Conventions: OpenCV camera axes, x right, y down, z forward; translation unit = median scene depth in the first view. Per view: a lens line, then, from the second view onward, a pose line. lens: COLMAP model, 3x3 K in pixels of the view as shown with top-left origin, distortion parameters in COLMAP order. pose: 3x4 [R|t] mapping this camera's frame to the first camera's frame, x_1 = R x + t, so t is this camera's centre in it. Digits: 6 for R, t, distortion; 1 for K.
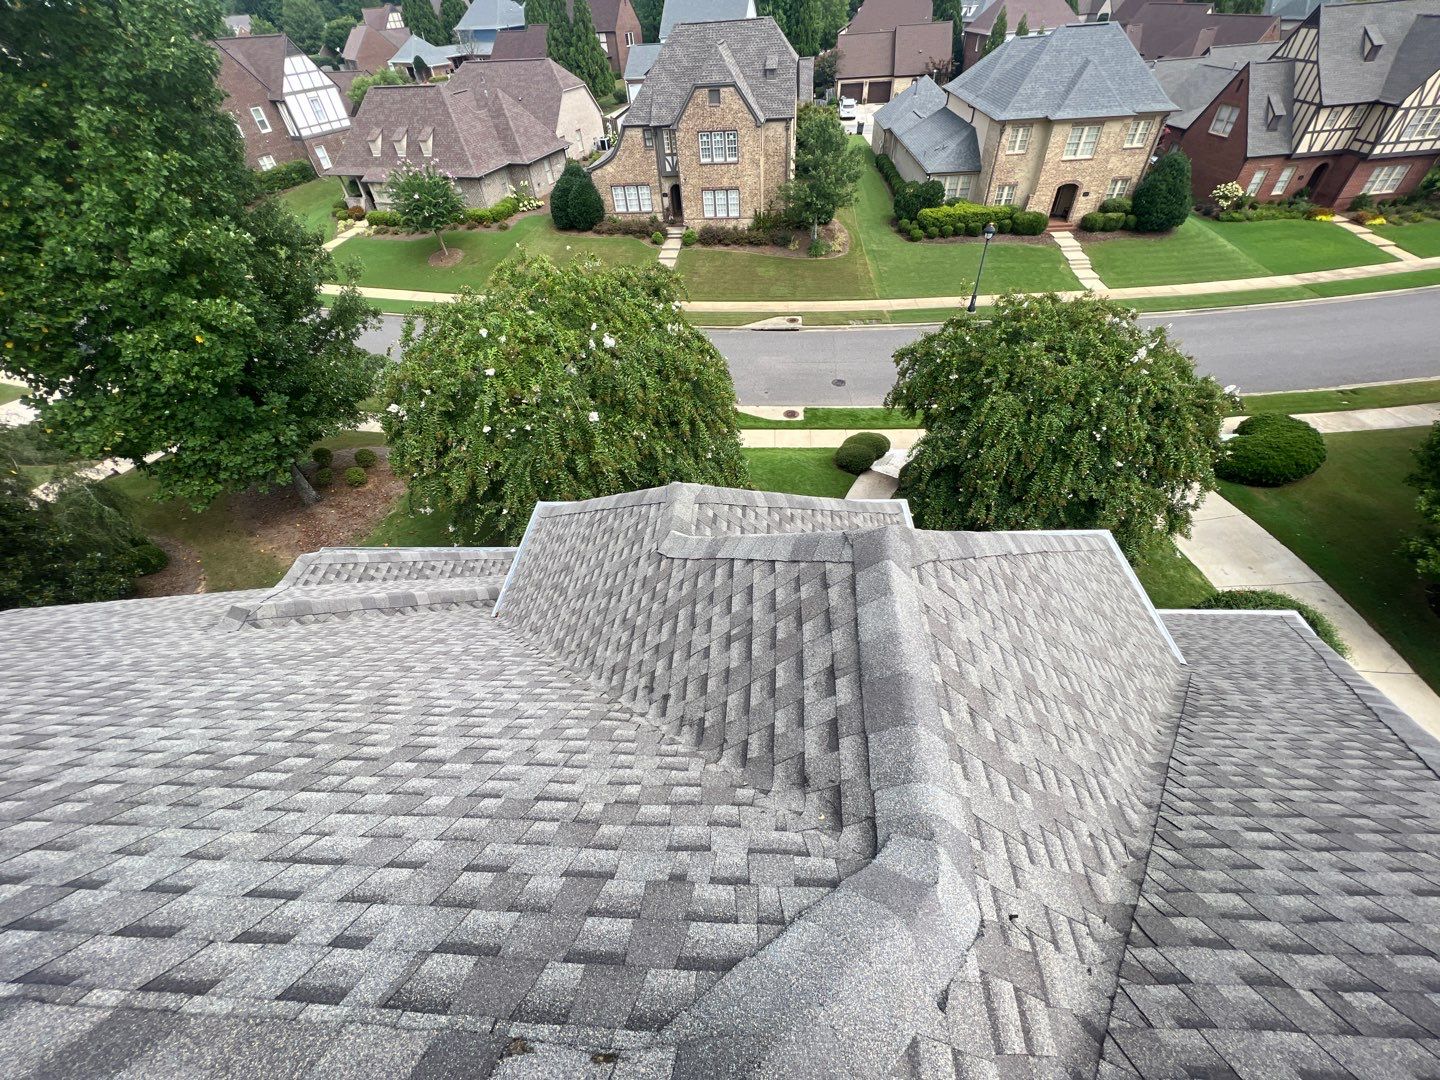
lens RADIAL K [[579.8, 0, 717.1], [0, 579.8, 544.4], [0, 0, 1]] dist [0.002324, 0.000304]
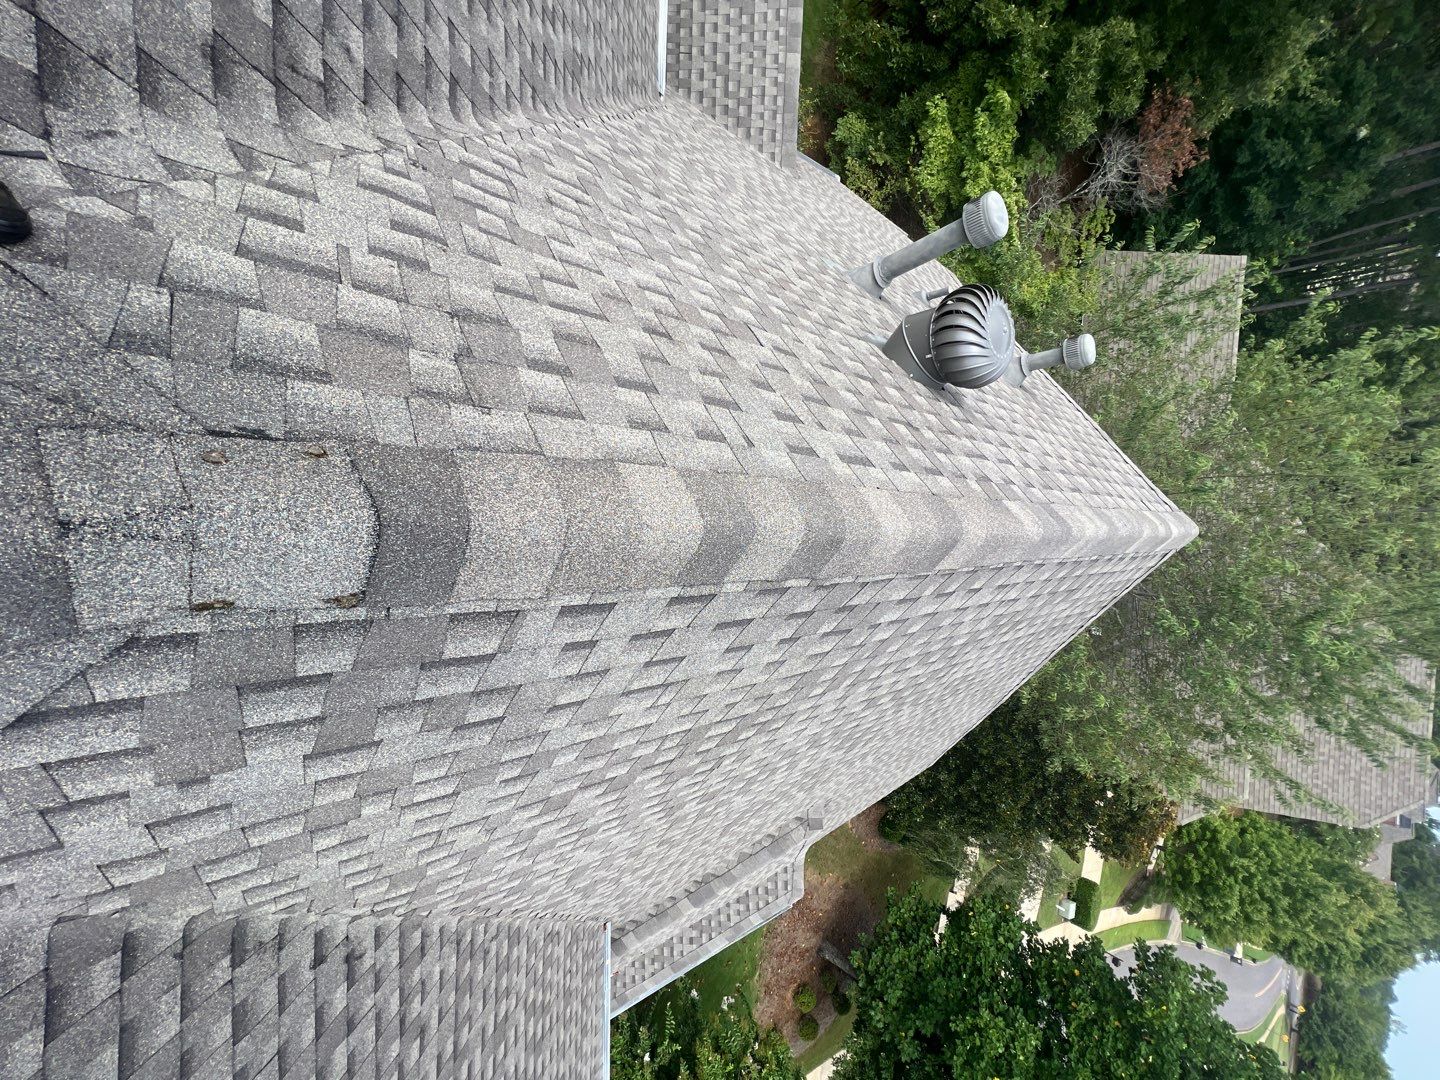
lens RADIAL K [[579.8, 0, 718.2], [0, 579.8, 537.2], [0, 0, 1]] dist [0.002324, 0.000304]
pose [[-0.797609, 0.058023, -0.600377, -0.077570], [-0.442288, -0.733049, 0.516741, 0.063826], [-0.410123, 0.677697, 0.610350, 0.043457]]
